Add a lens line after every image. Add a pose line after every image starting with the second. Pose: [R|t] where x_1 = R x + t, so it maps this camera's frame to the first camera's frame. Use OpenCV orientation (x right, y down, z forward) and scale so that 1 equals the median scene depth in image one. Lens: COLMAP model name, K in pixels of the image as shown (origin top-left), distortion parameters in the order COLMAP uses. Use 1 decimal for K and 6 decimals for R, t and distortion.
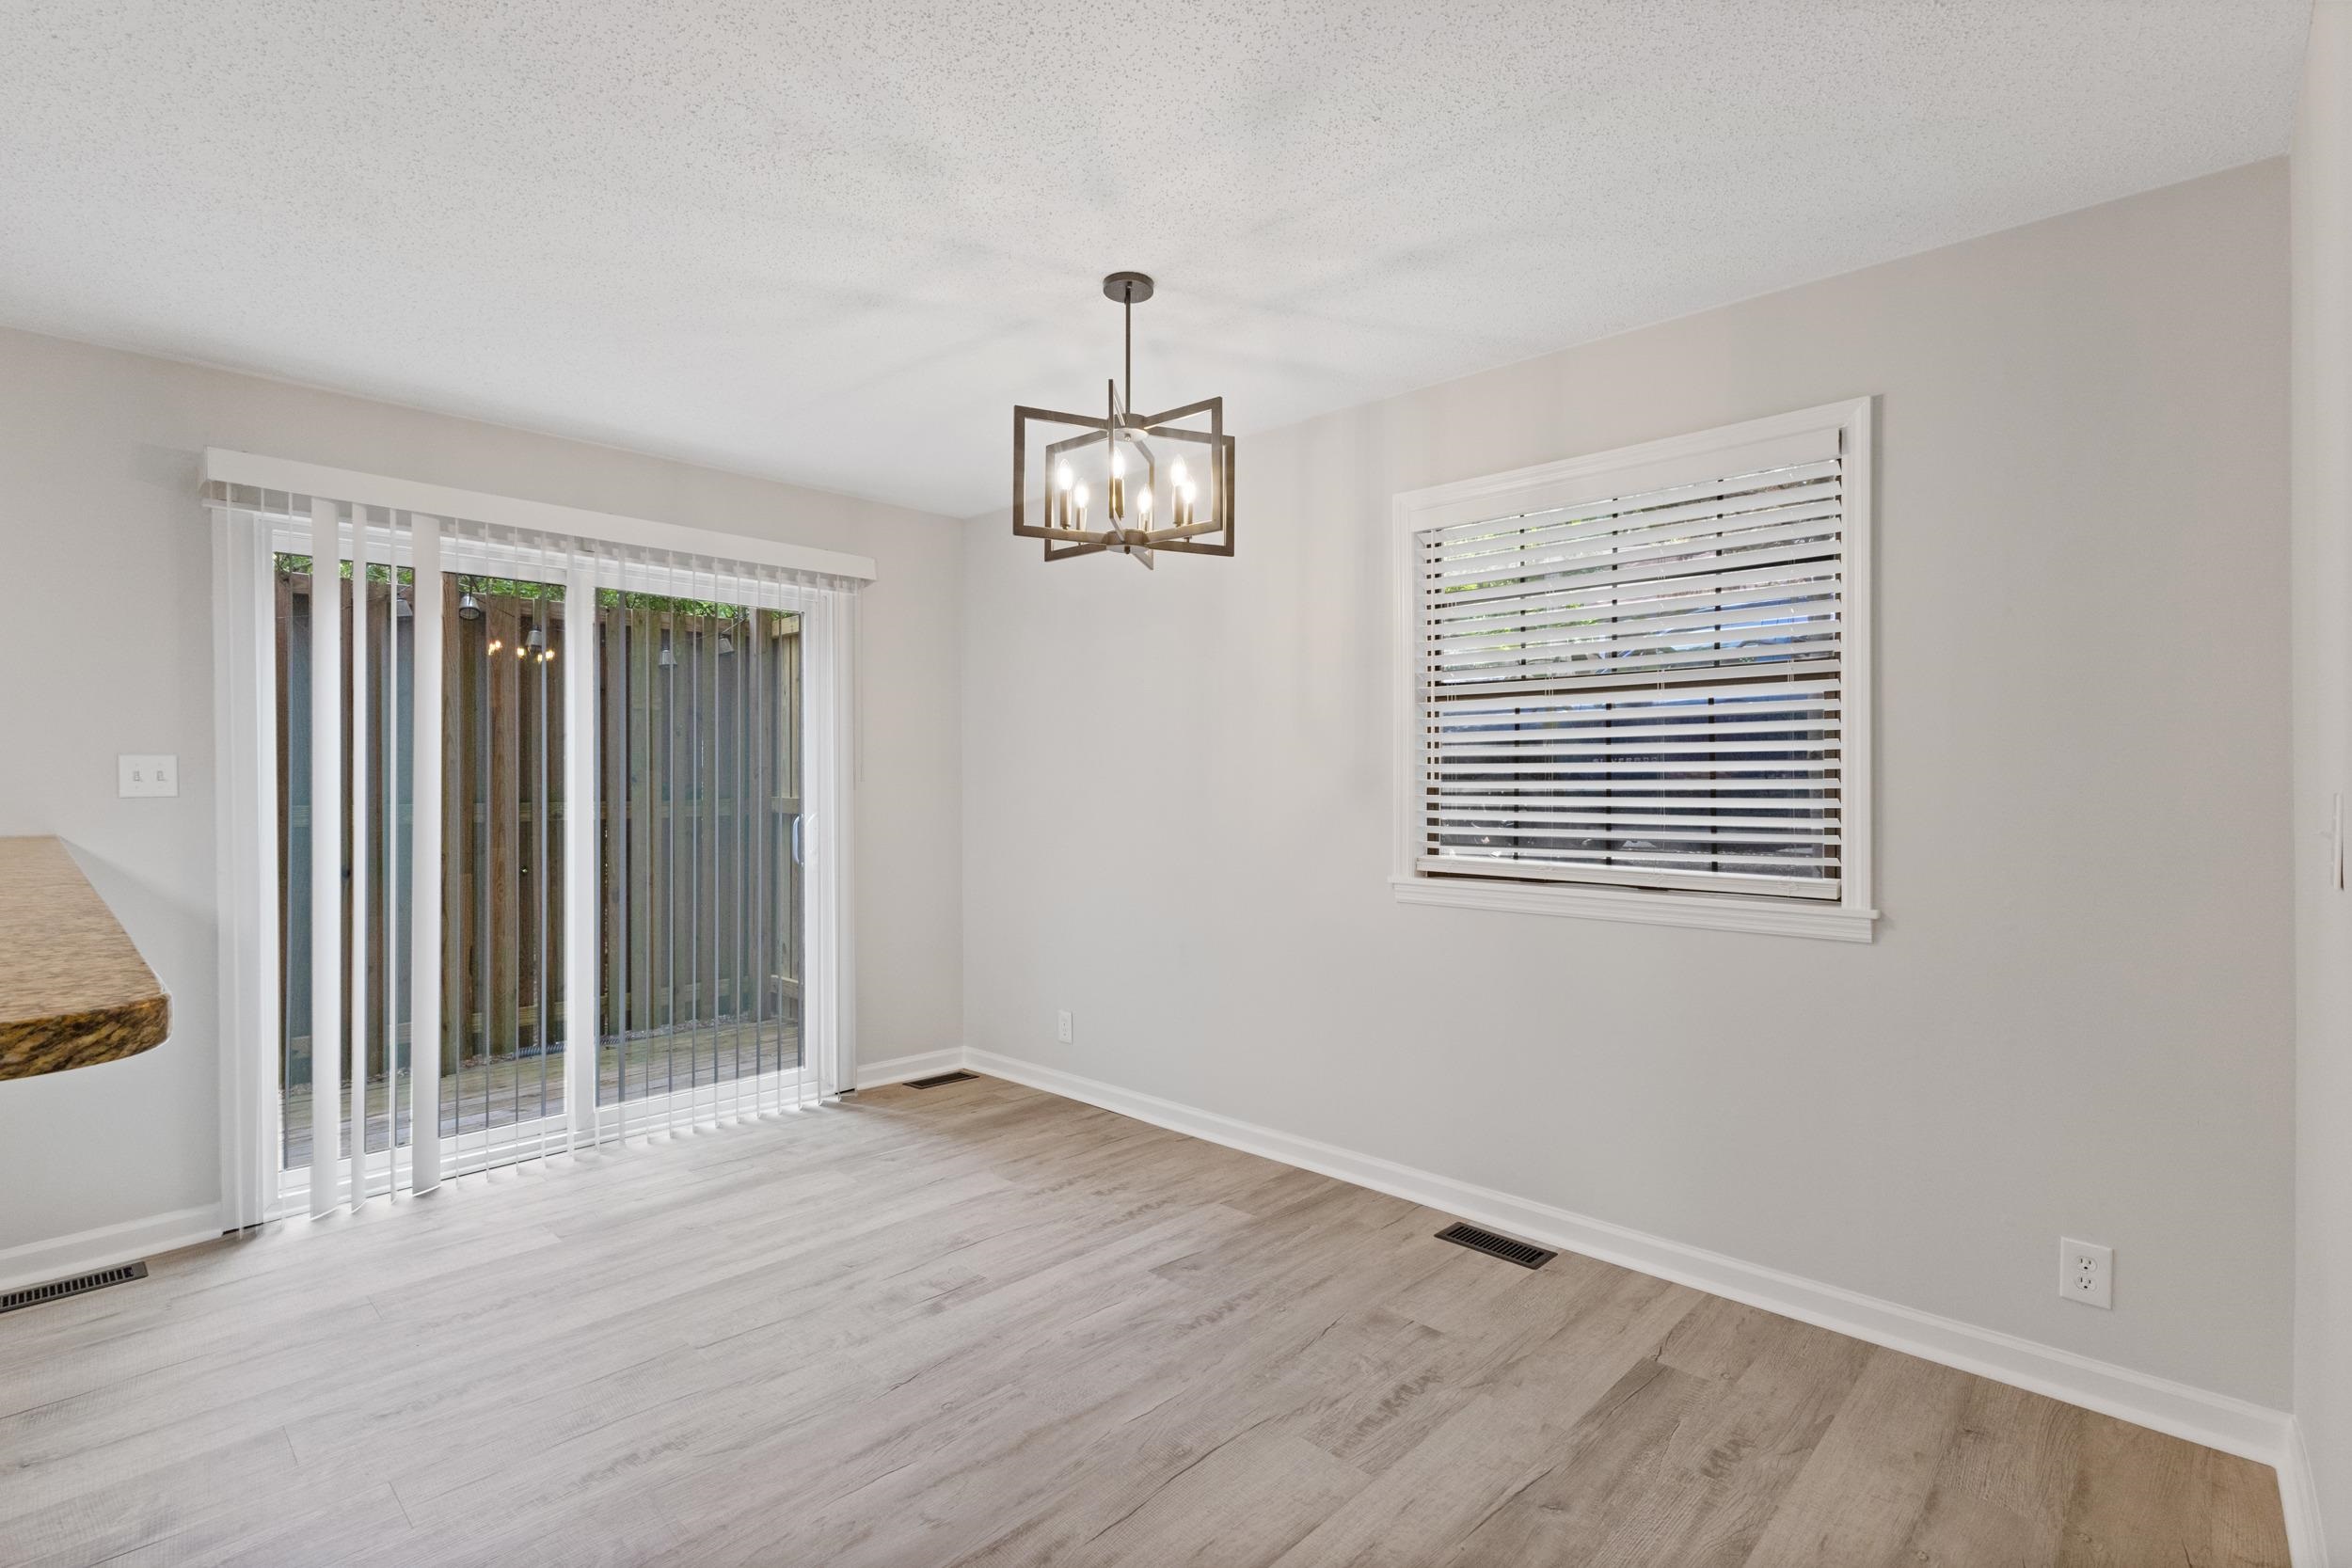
lens RADIAL K [[1074.9, 0, 1170.3], [0, 1074.9, 783.1], [0, 0, 1]] dist [-0.003591, 0.000828]
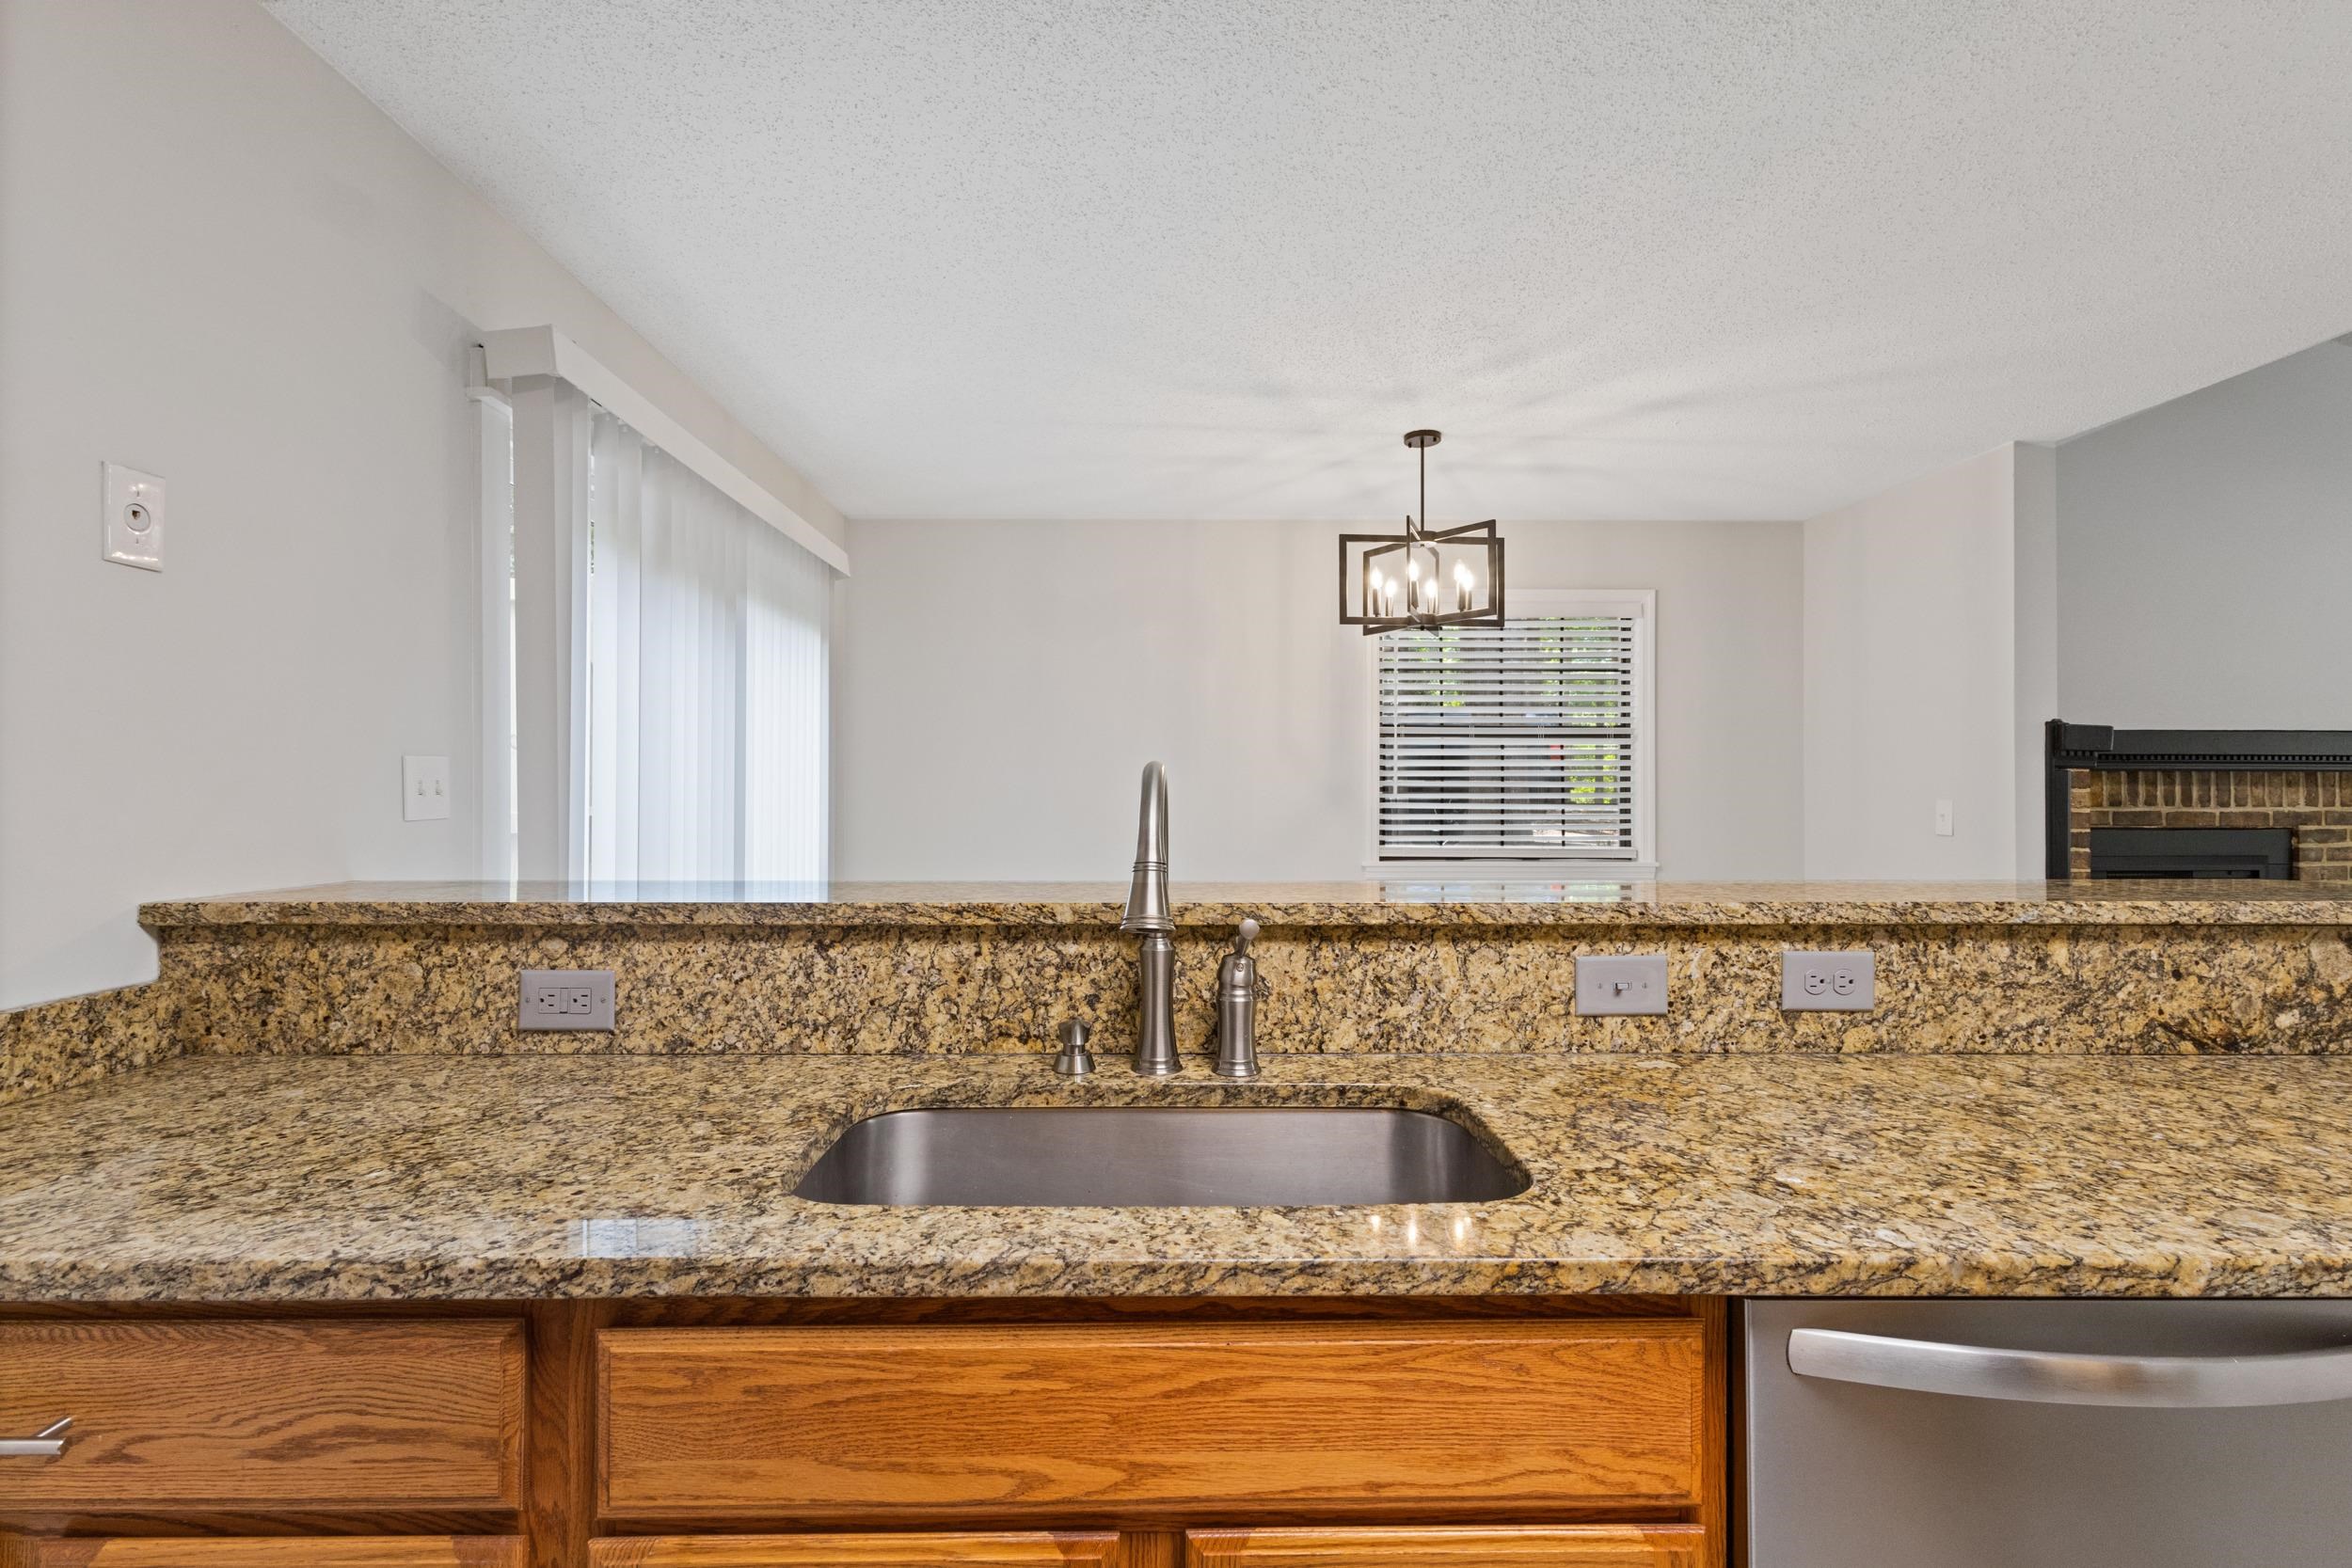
lens RADIAL K [[1086.5, 0, 1171.8], [0, 1086.5, 782.9], [0, 0, 1]] dist [0.004181, 0.001446]
pose [[0.718183, 0.006361, 0.695826, -0.990461], [-0.002162, 0.999974, -0.006910, -0.005753], [-0.695851, 0.003459, 0.718178, 0.176859]]
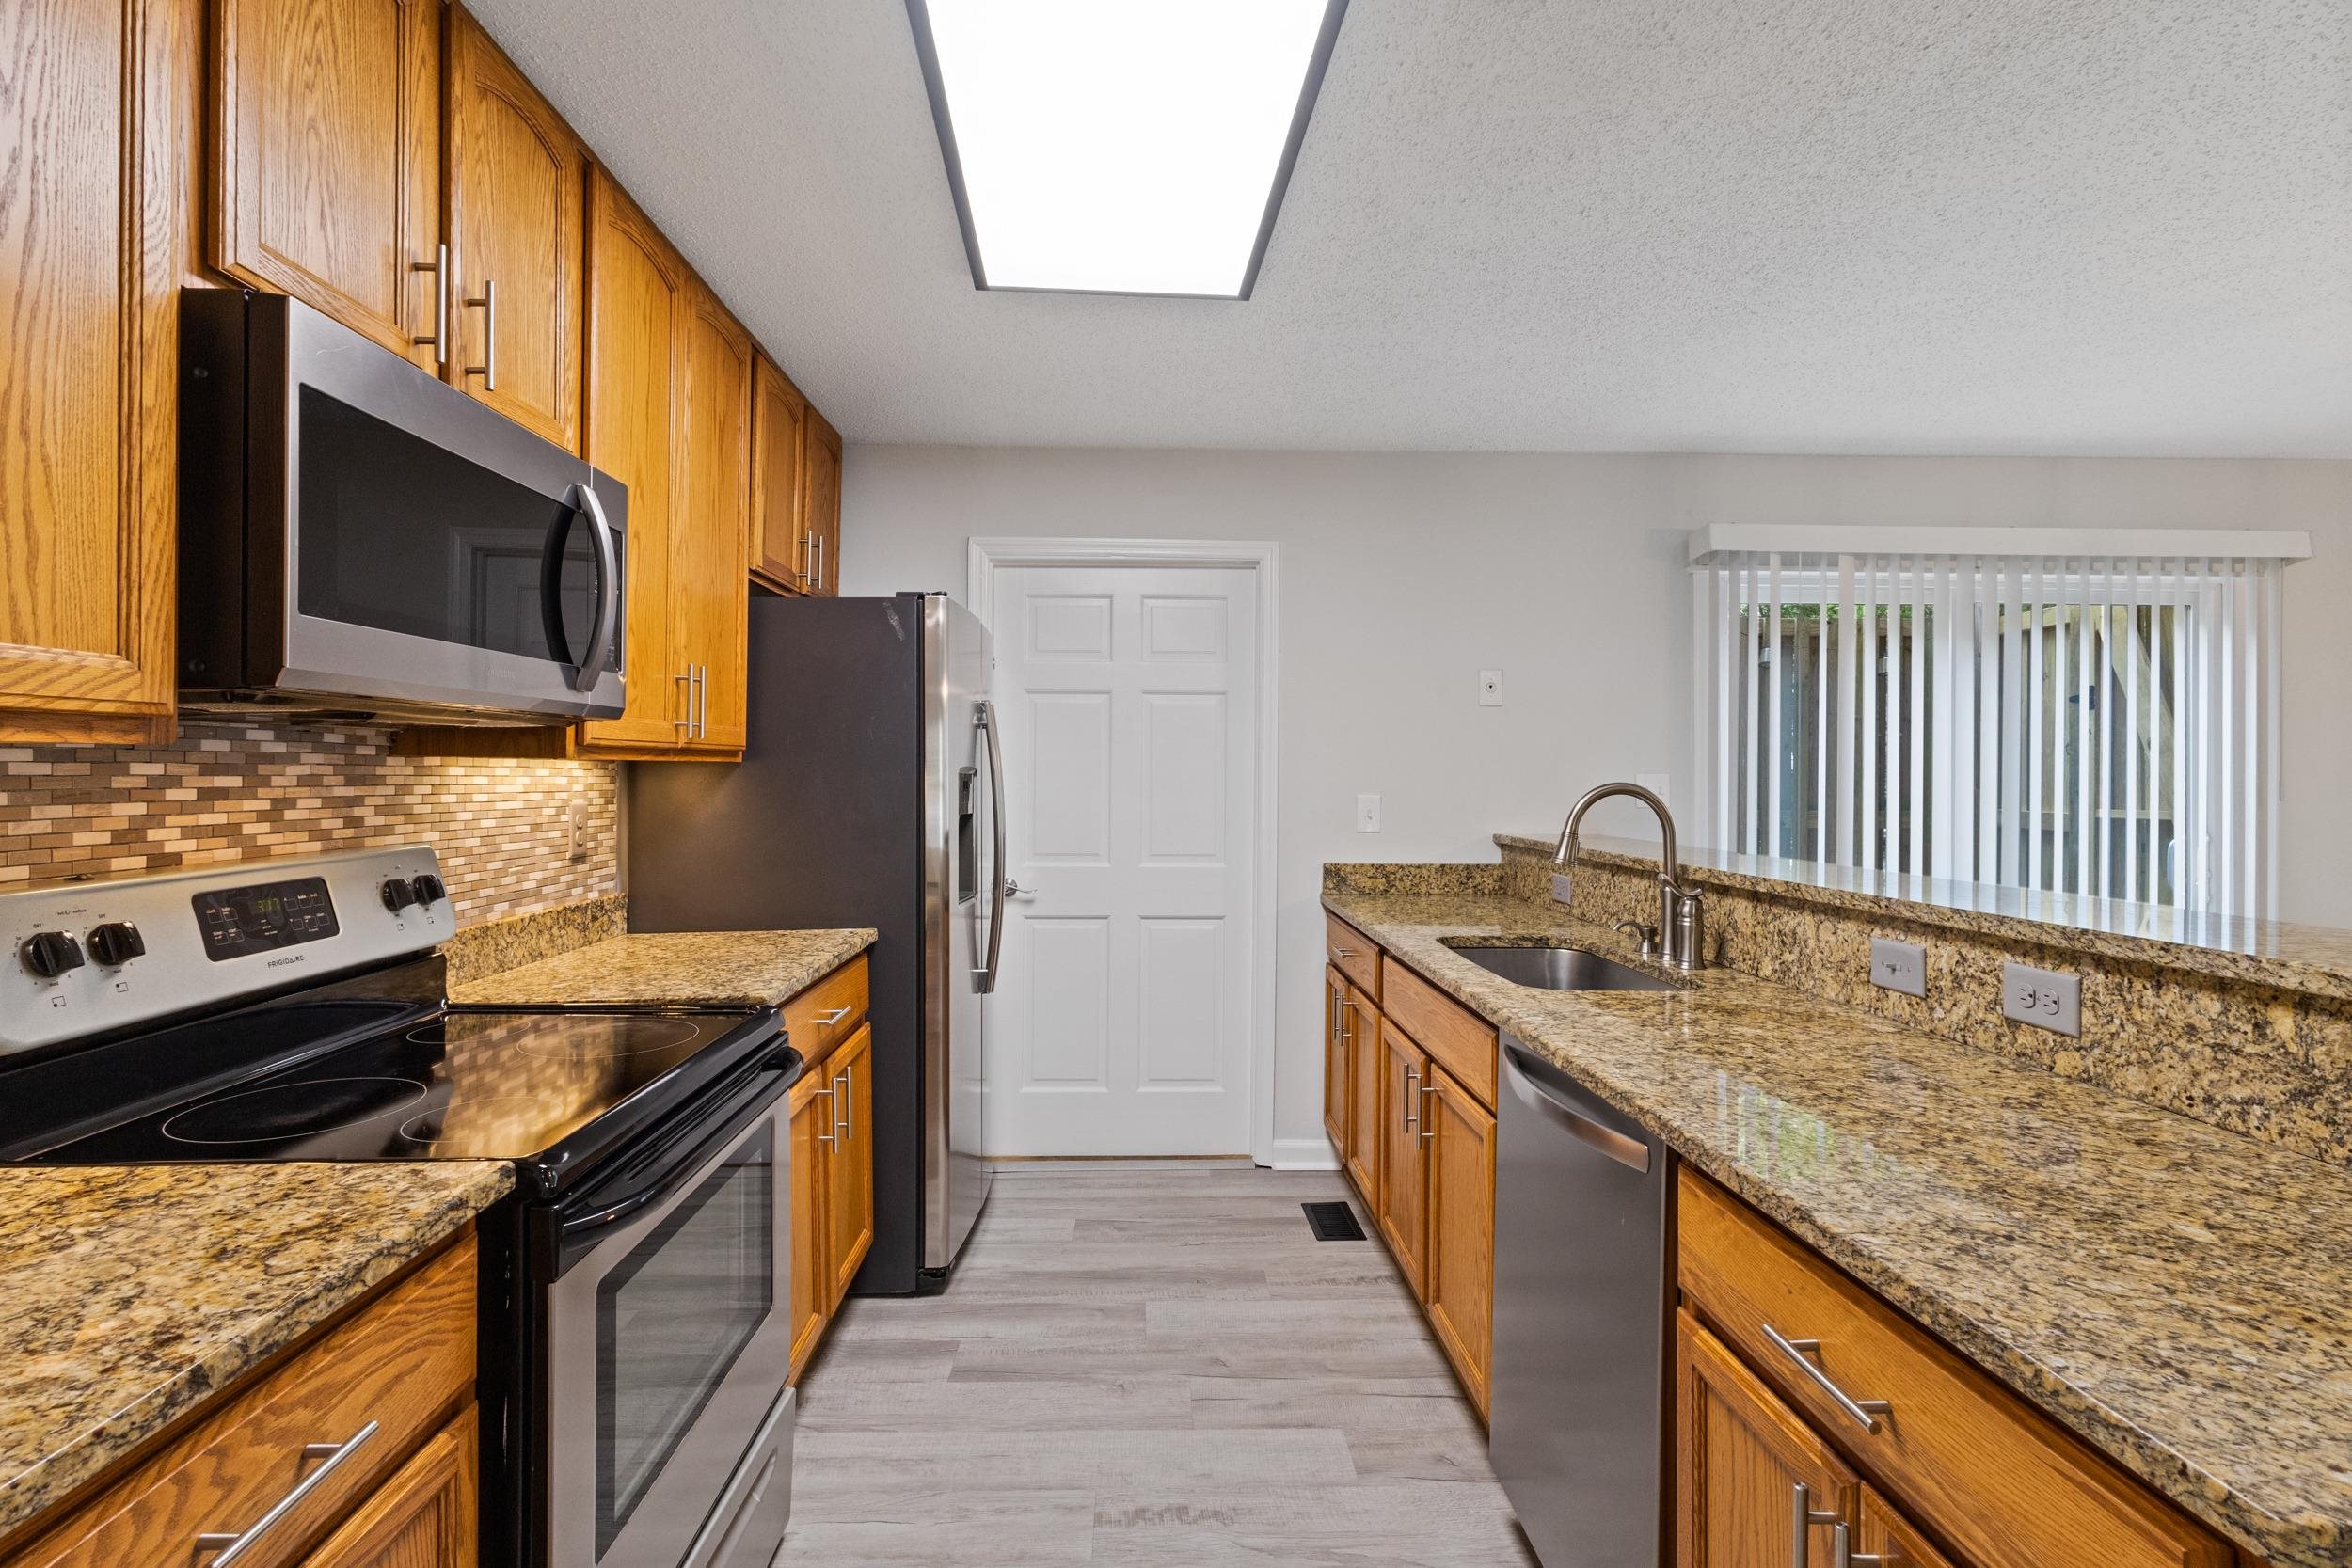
lens RADIAL K [[1086.2, 0, 1172.6], [0, 1086.2, 771.0], [0, 0, 1]] dist [0.007736, 0.000743]
pose [[0.711254, 0.004118, -0.702923, -0.413209], [-0.009528, 0.999947, -0.003783, -0.018438], [0.702870, 0.009388, 0.711256, -0.280370]]
